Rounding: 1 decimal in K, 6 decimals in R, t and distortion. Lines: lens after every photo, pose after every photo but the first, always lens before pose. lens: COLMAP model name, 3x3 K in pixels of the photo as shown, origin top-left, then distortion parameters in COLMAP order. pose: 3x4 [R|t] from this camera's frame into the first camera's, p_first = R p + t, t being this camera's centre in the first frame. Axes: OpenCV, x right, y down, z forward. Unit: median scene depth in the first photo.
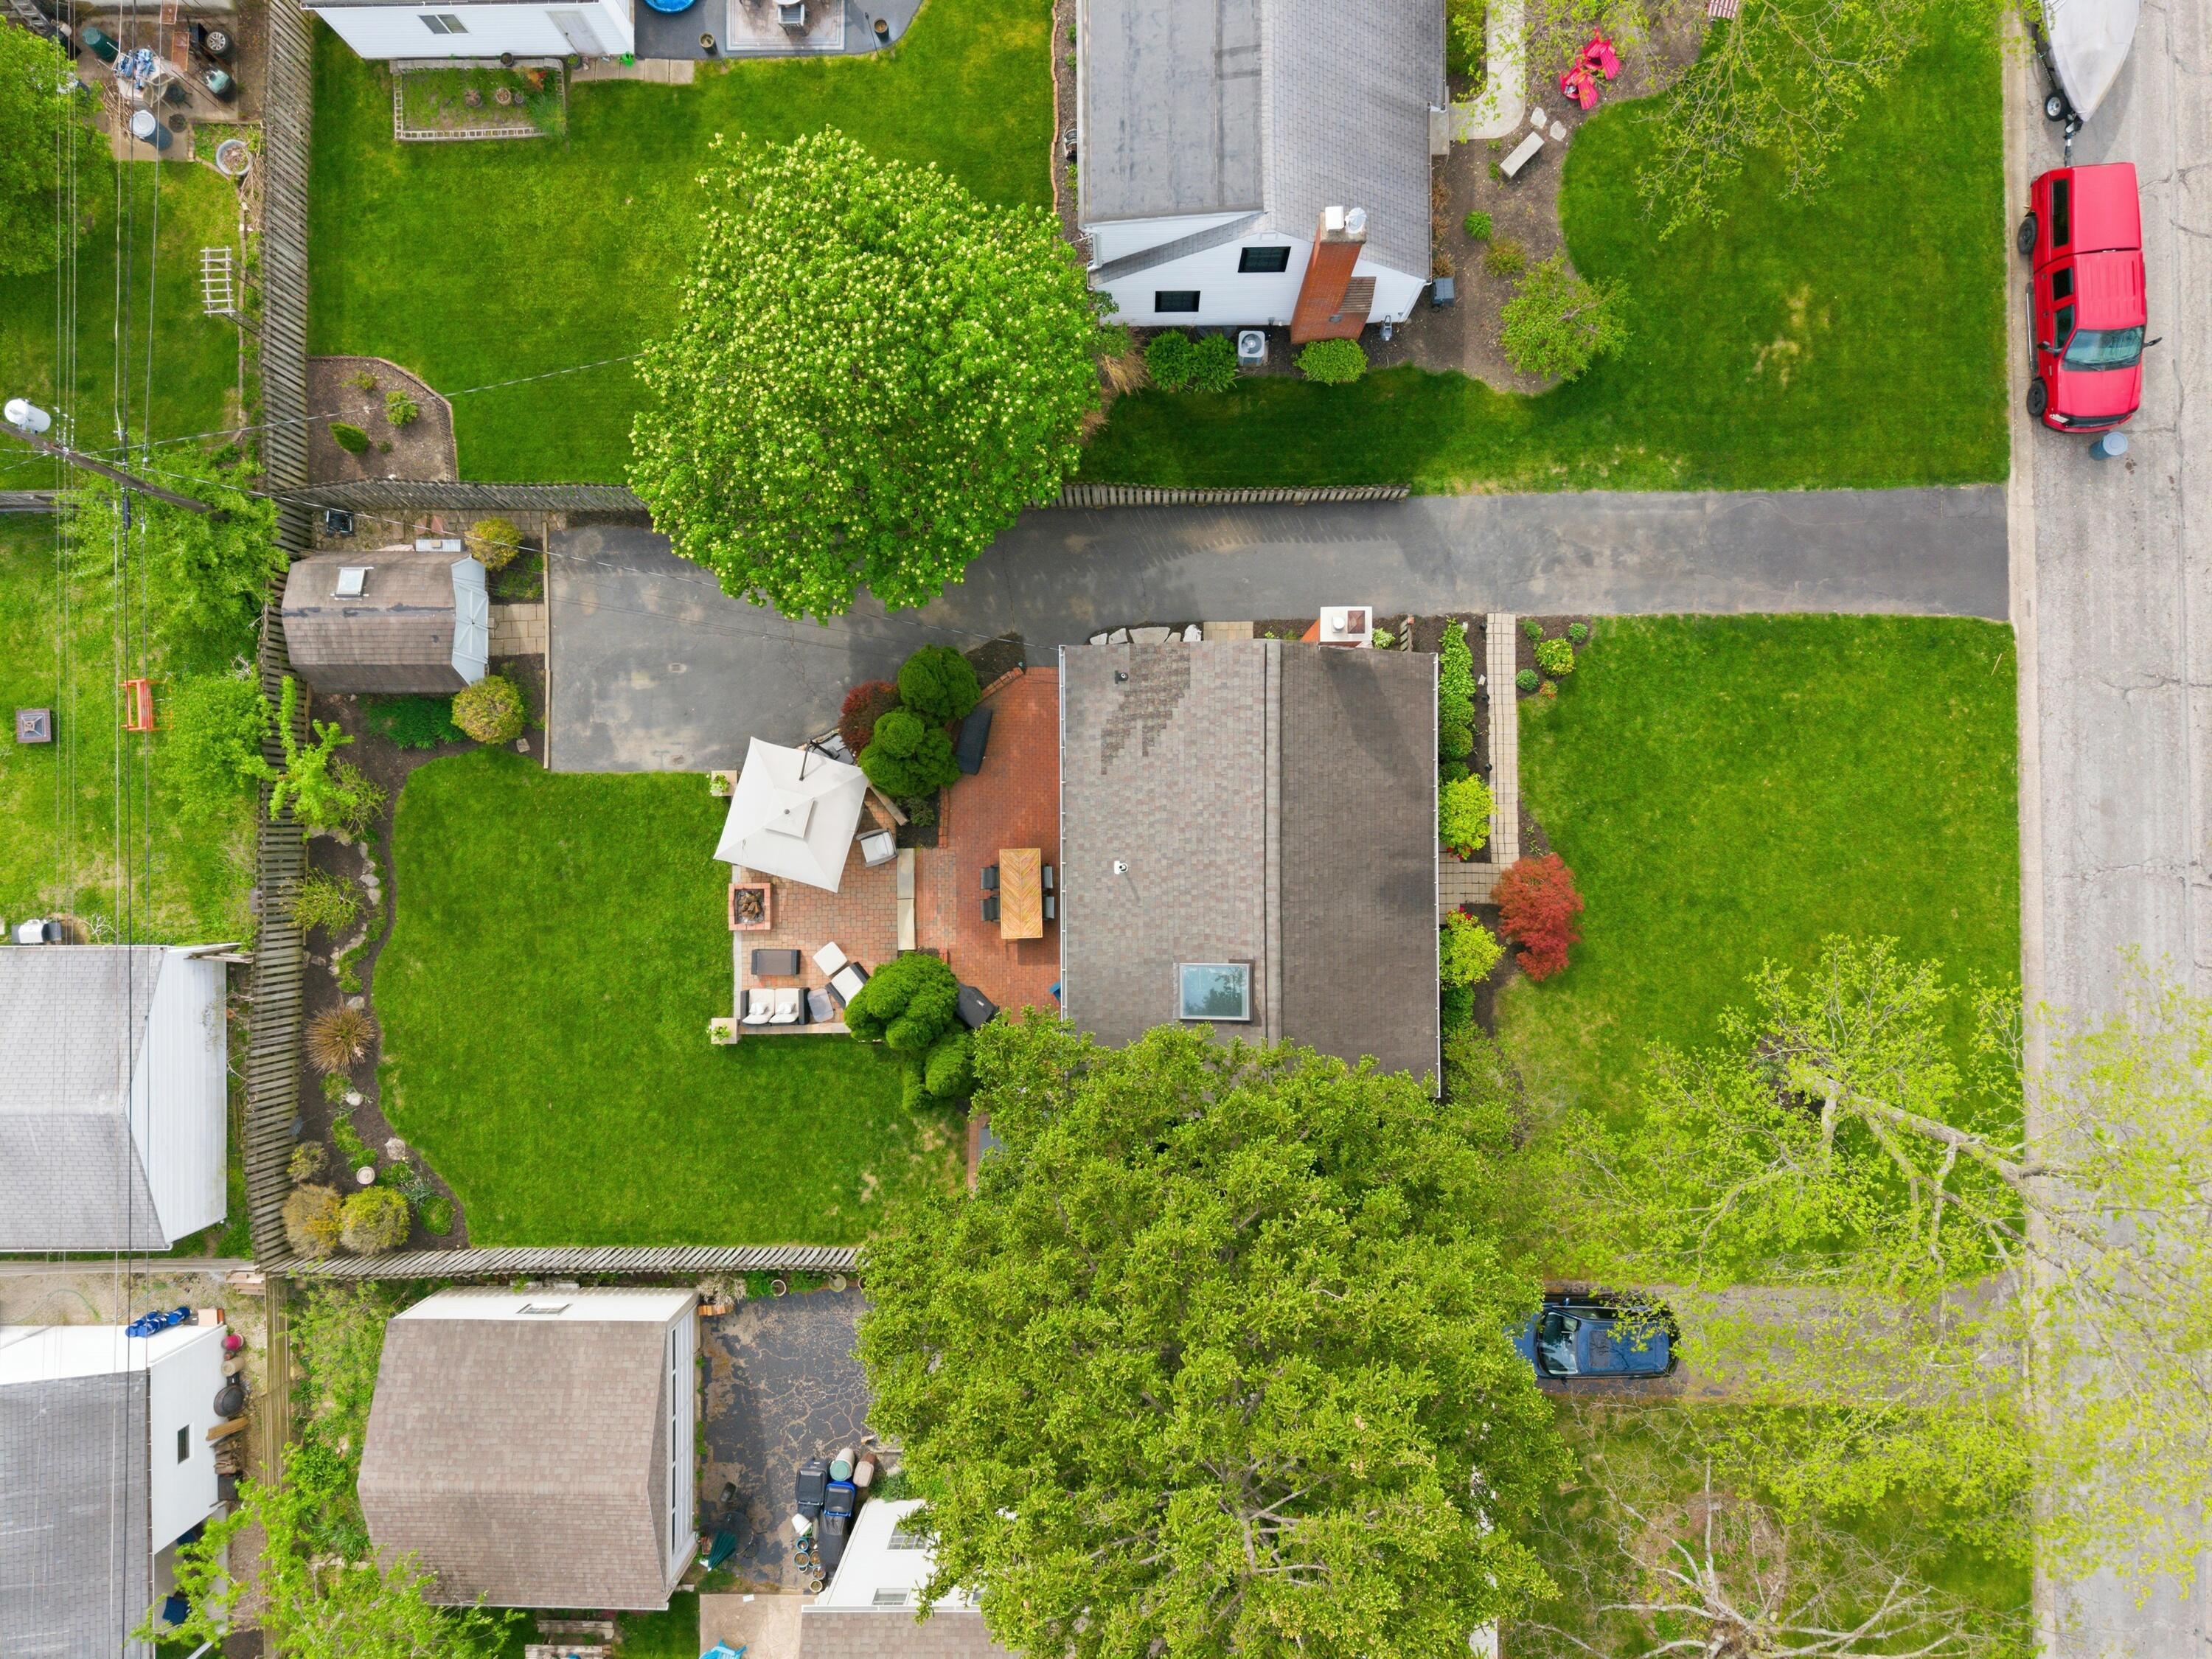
lens RADIAL K [[1472.0, 0, 1106.0], [0, 1472.0, 829.5], [0, 0, 1]] dist [0.006510, -0.002802]
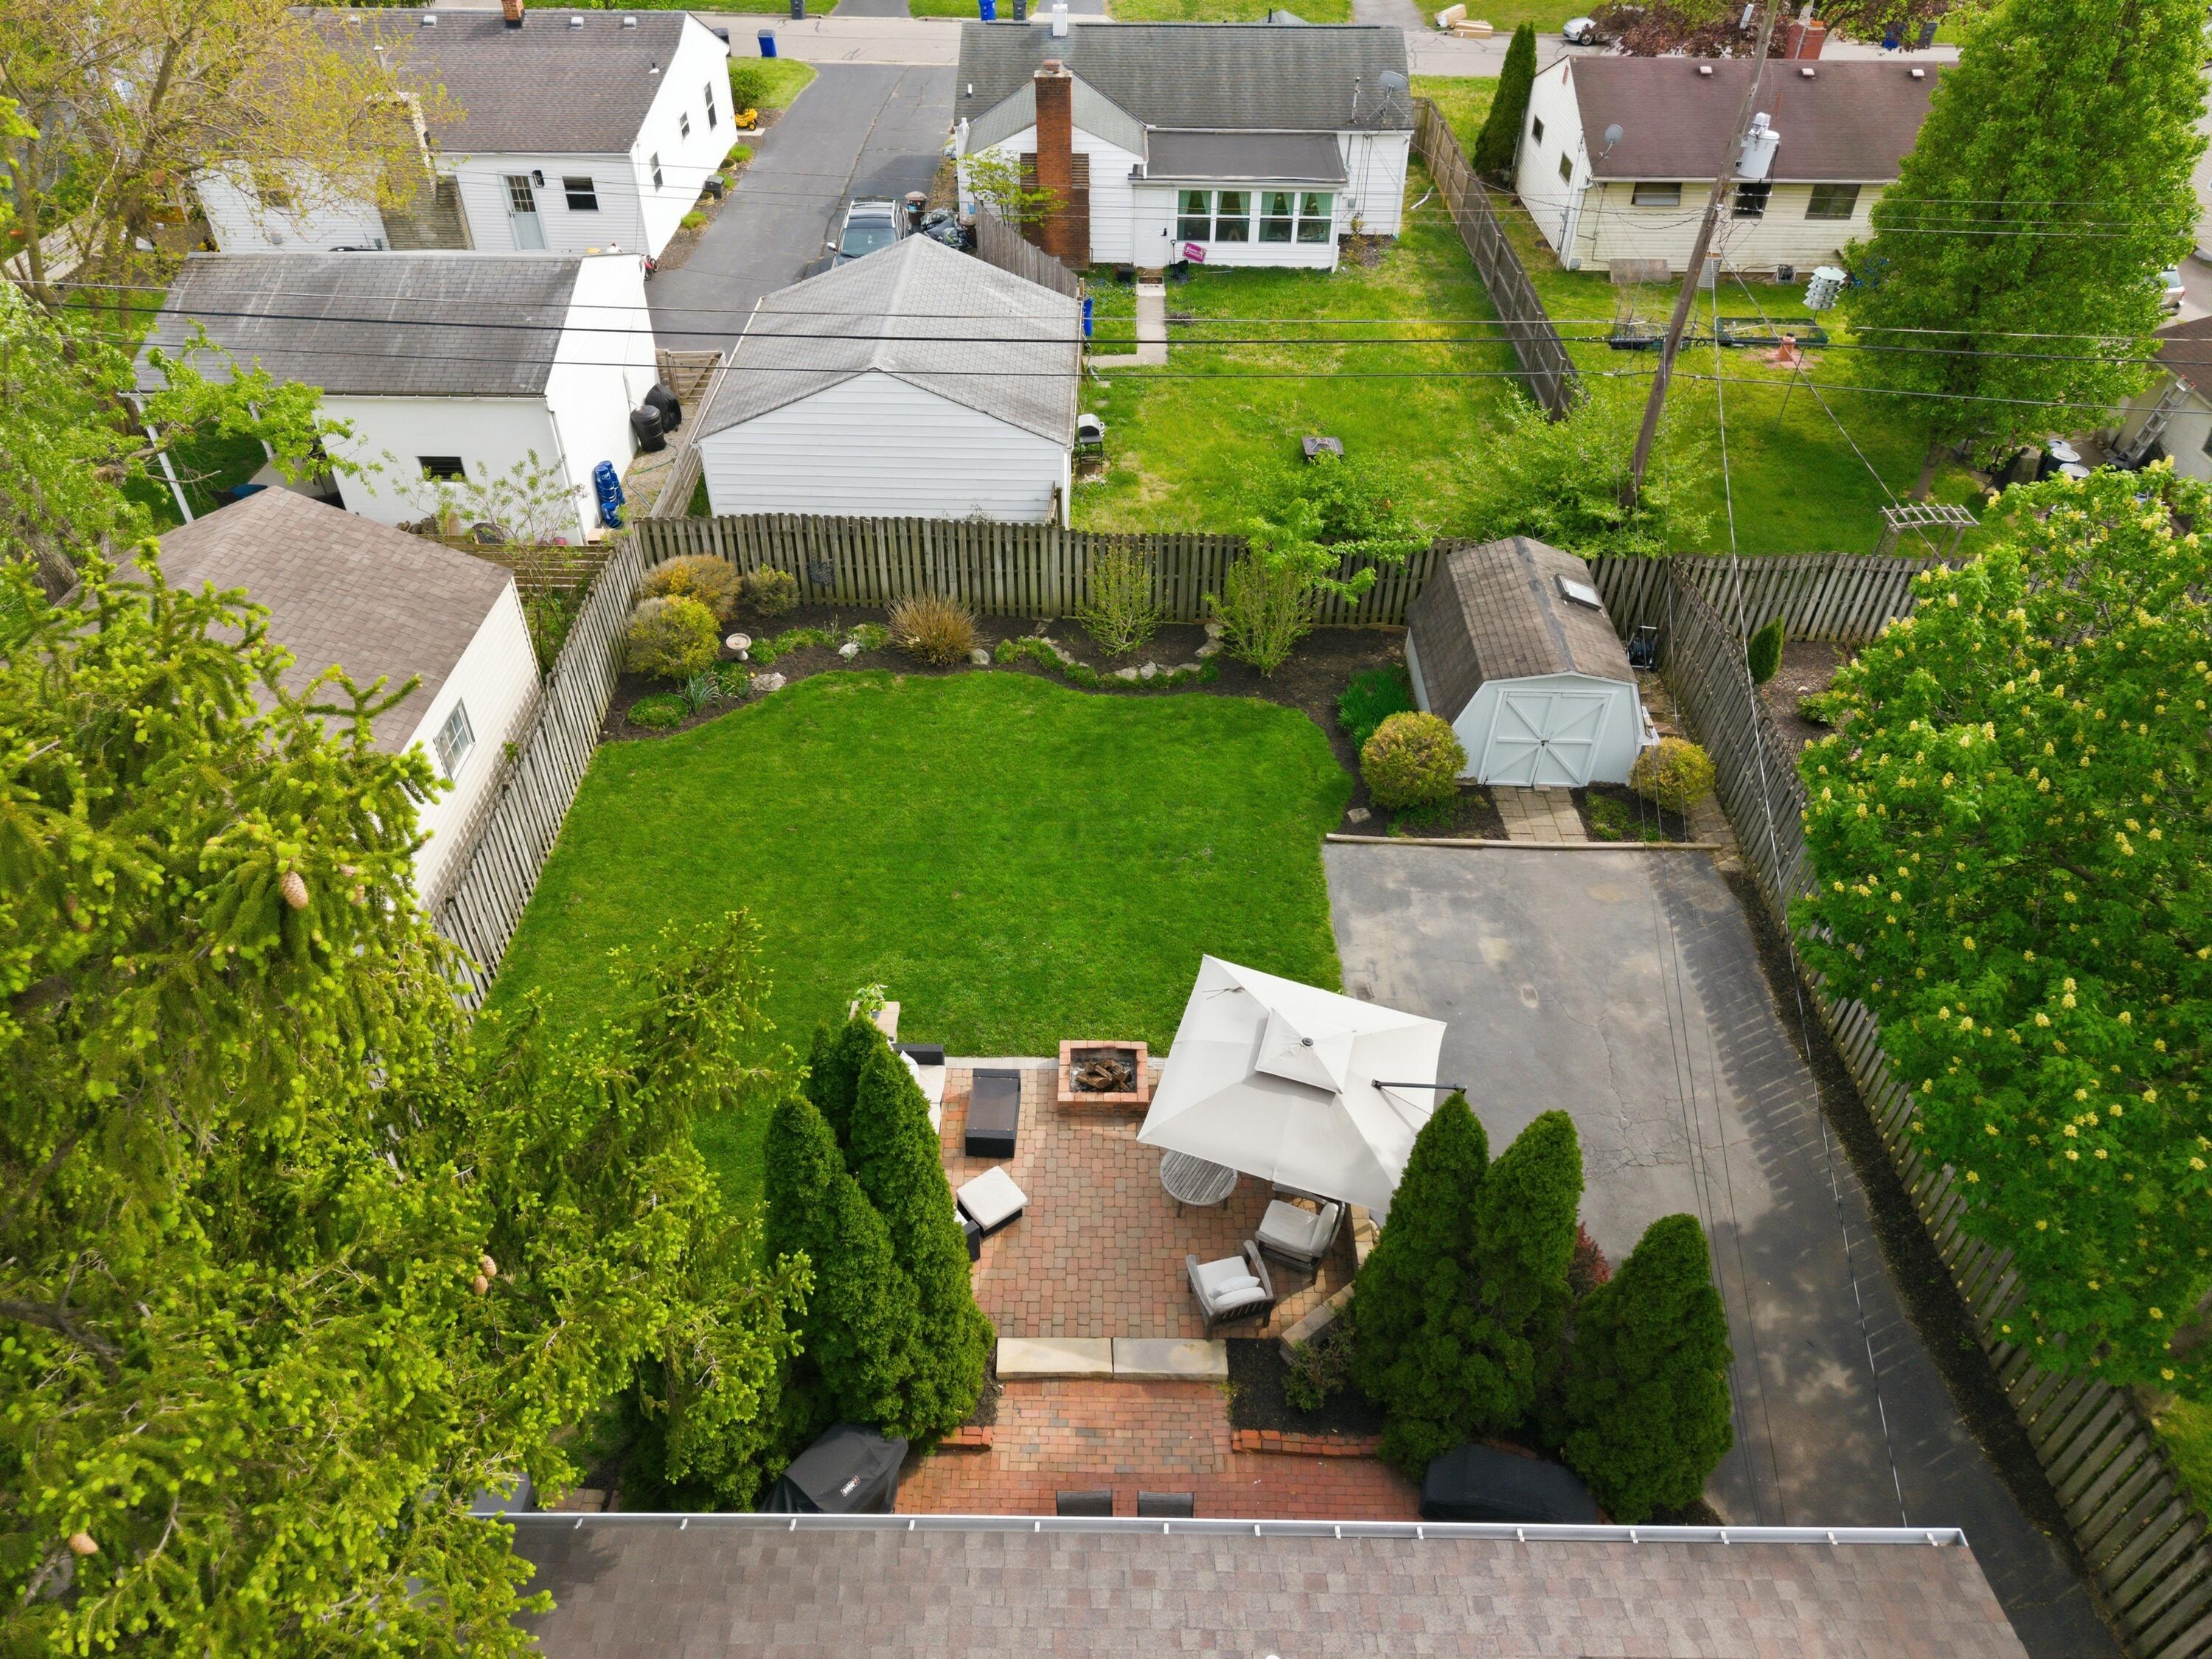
lens RADIAL K [[1472.0, 0, 1106.0], [0, 1472.0, 829.5], [0, 0, 1]] dist [0.006510, -0.002802]
pose [[-0.017273, 0.651320, -0.758607, 0.096190], [-0.999851, -0.011486, 0.012904, 0.045435], [-0.000309, 0.758716, 0.651421, 0.596155]]
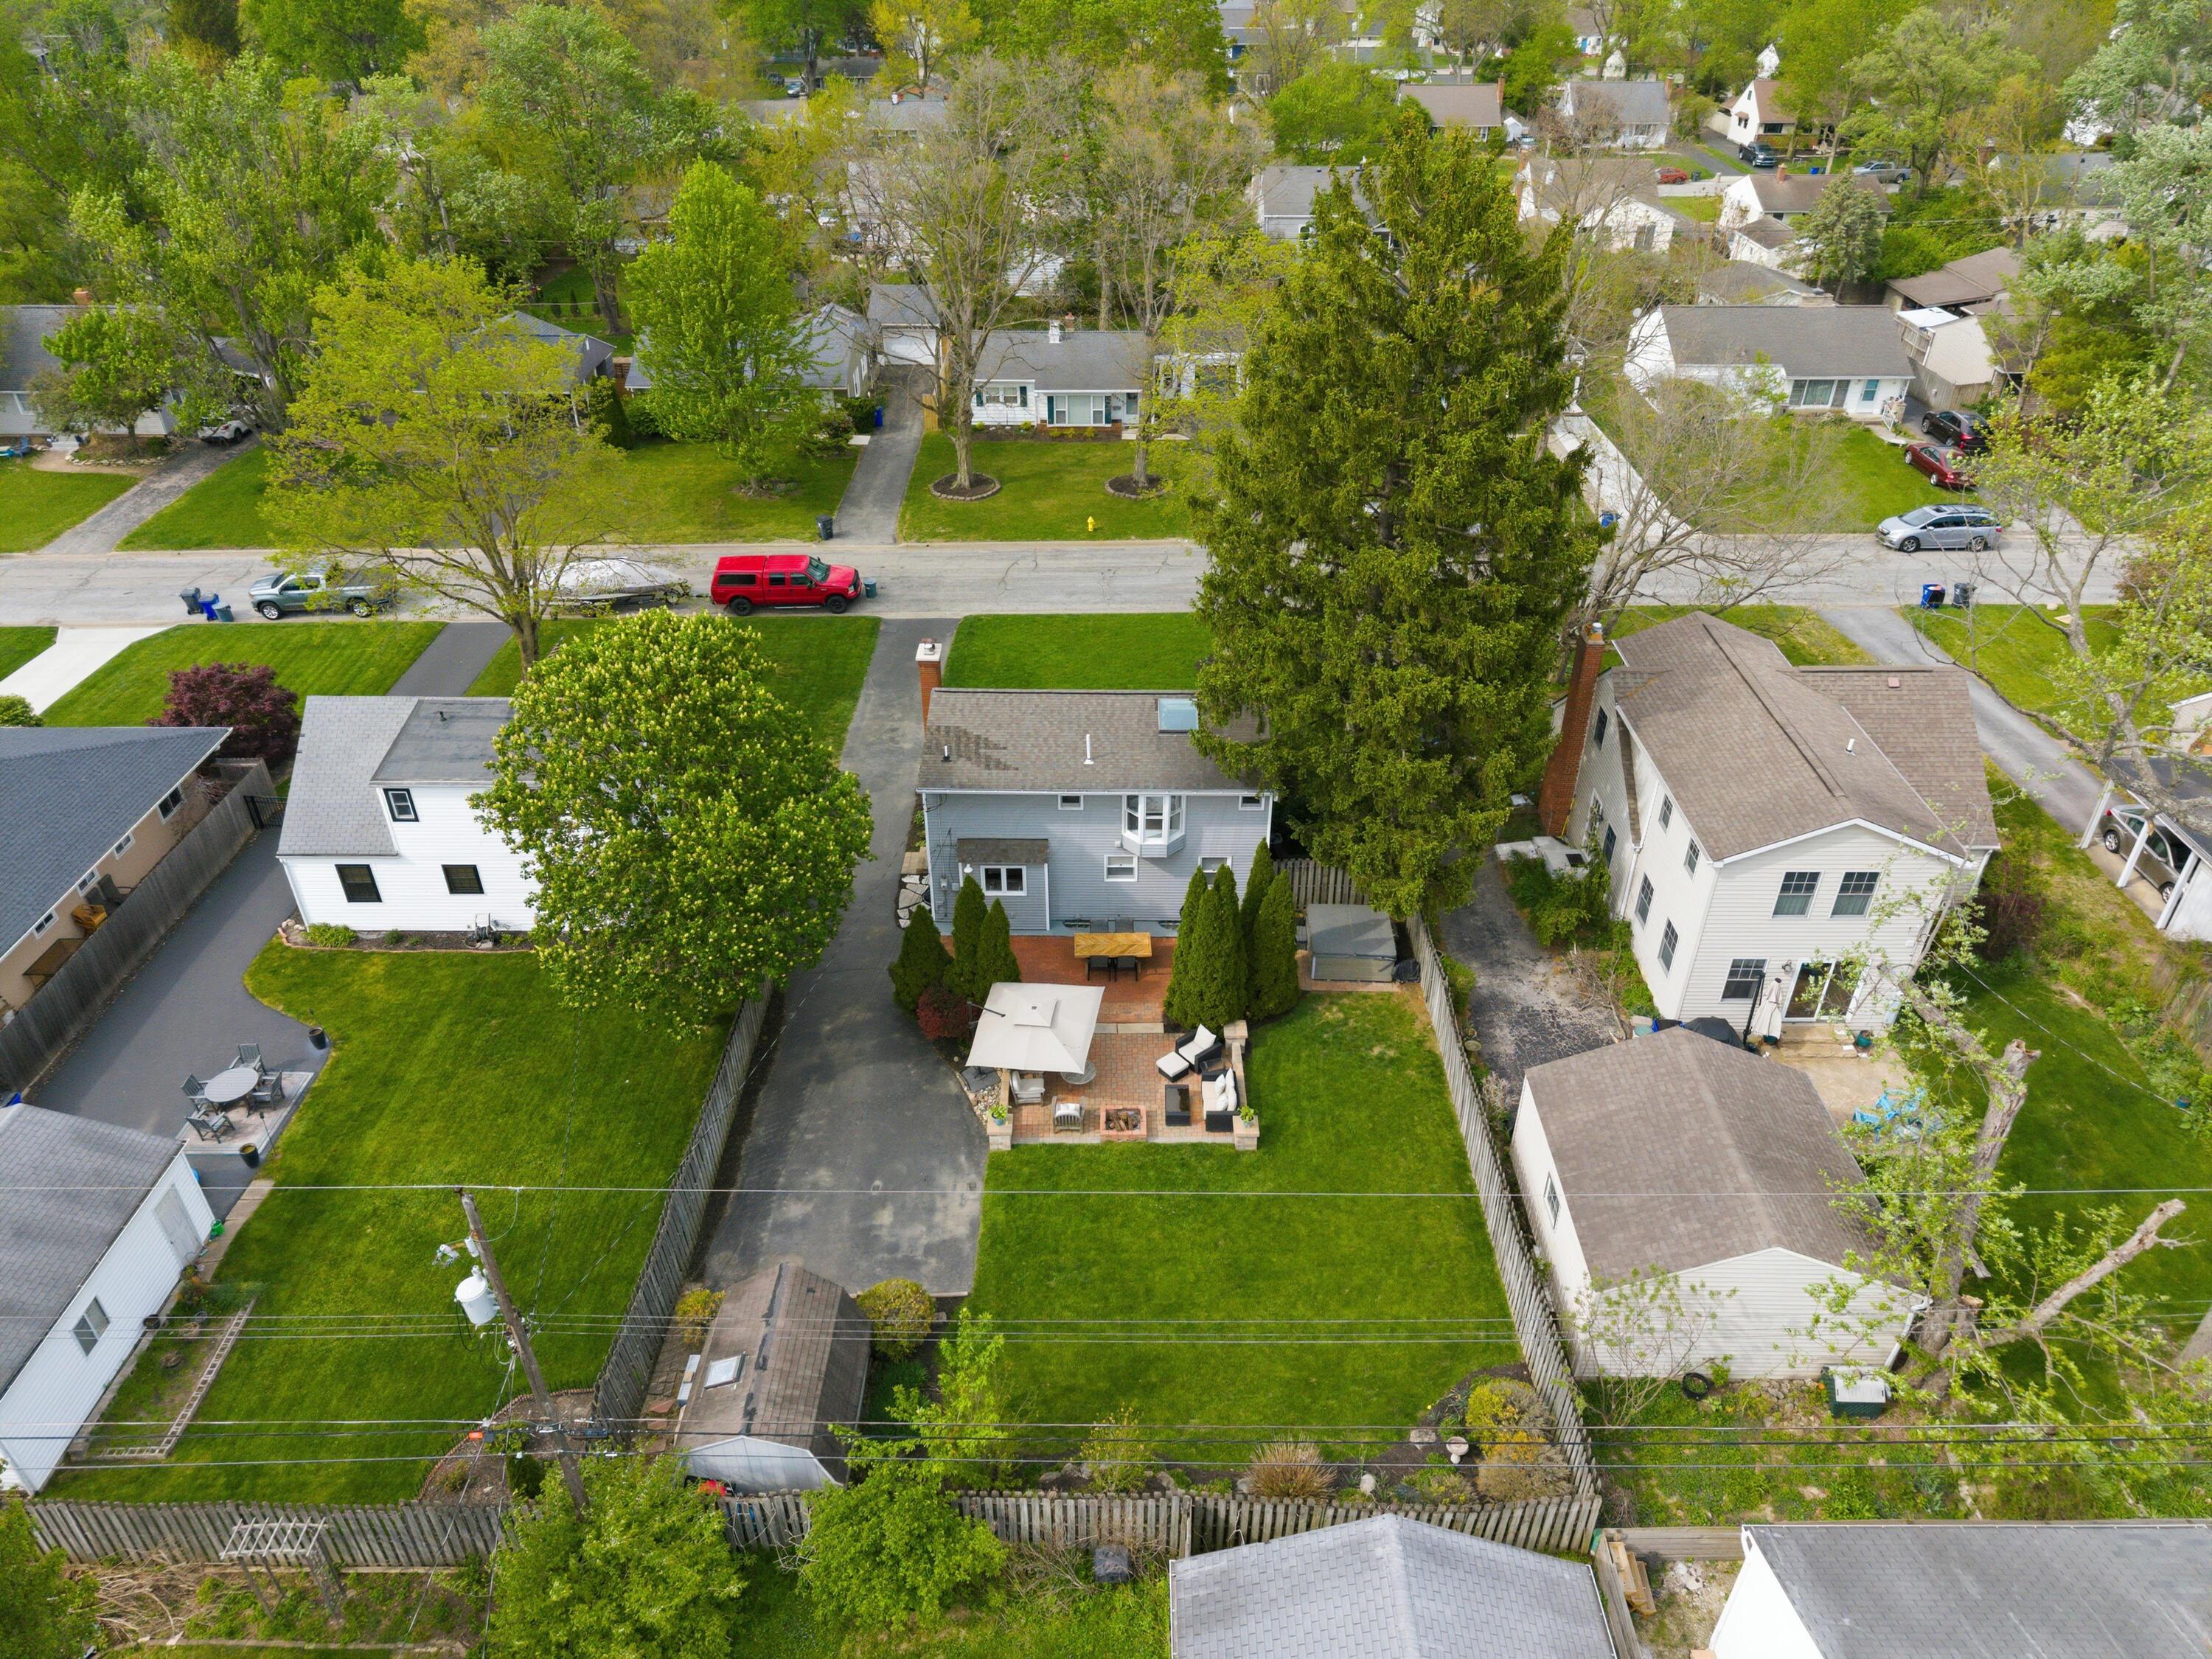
lens RADIAL K [[1472.0, 0, 1106.0], [0, 1472.0, 829.5], [0, 0, 1]] dist [0.006510, -0.002802]
pose [[0.012400, -0.531706, 0.846838, -0.995154], [0.999909, 0.011014, -0.007726, 0.046132], [-0.005219, 0.846857, 0.531795, 0.292110]]
